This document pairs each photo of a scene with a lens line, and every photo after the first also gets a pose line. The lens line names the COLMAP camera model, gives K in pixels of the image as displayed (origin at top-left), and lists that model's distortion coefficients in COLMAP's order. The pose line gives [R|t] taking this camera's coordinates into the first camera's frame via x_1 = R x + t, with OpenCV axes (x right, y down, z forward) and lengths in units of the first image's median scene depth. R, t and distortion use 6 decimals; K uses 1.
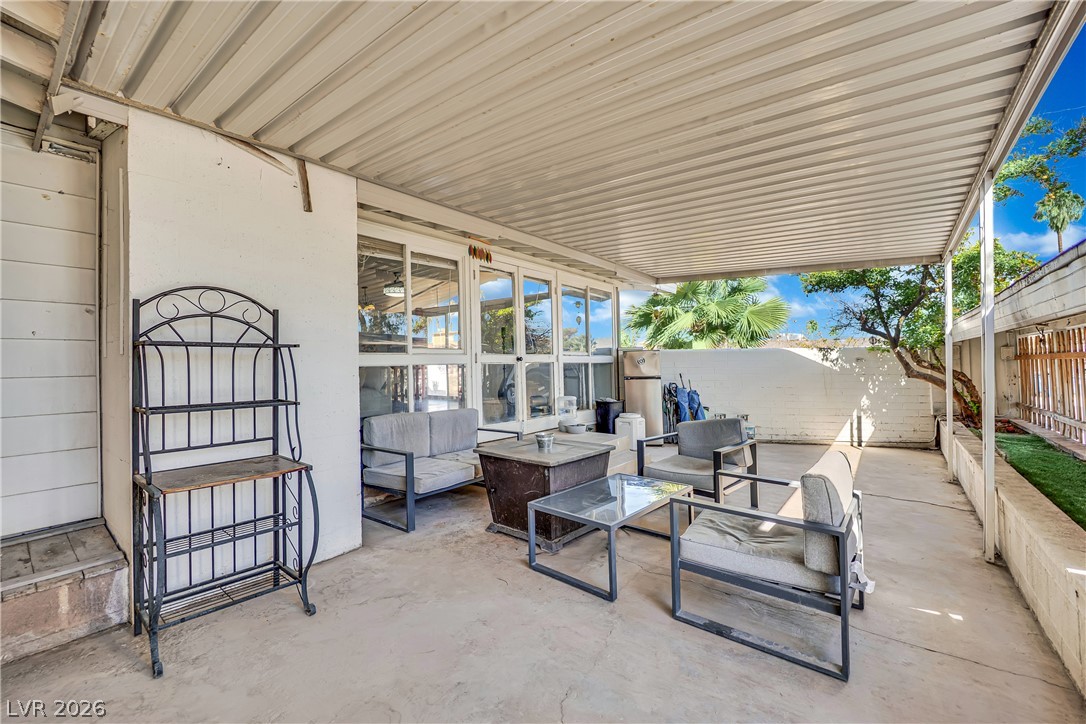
lens RADIAL K [[453.5, 0, 543.0], [0, 453.5, 362.0], [0, 0, 1]] dist [0.000563, 0.000150]
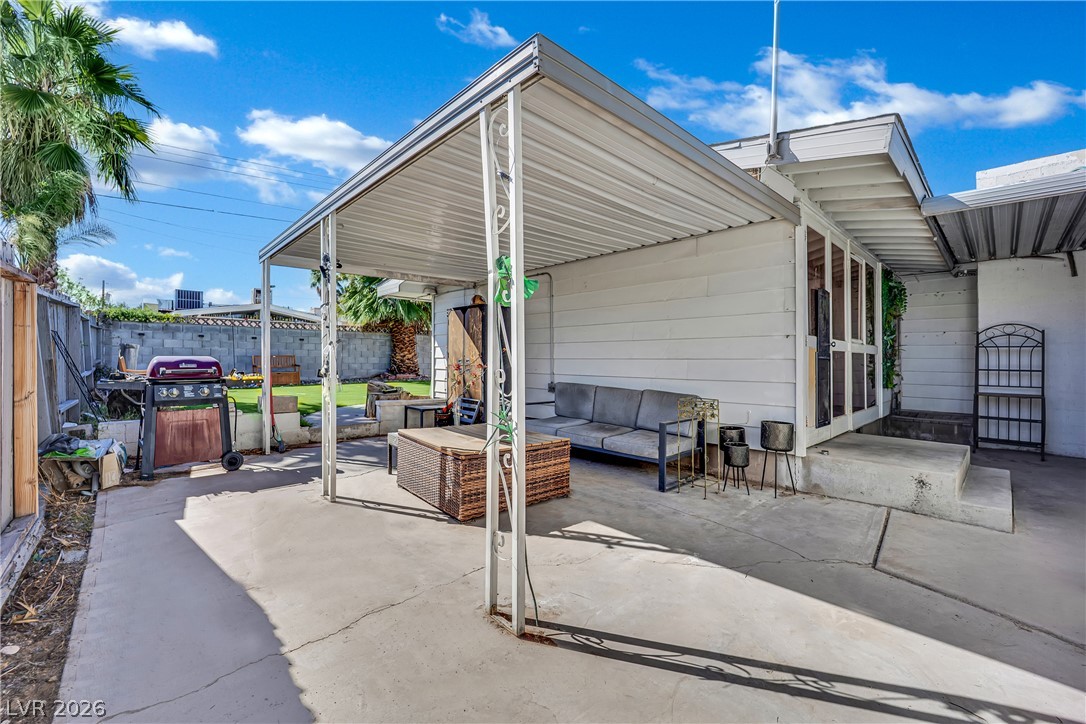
lens RADIAL K [[432.3, 0, 543.0], [0, 432.3, 362.0], [0, 0, 1]] dist [-0.002011, -0.000305]
pose [[-0.140857, 0.022308, -0.989779, 1.950062], [0.001092, 0.999749, 0.022377, -0.007783], [0.990029, 0.002071, -0.140846, -1.192956]]
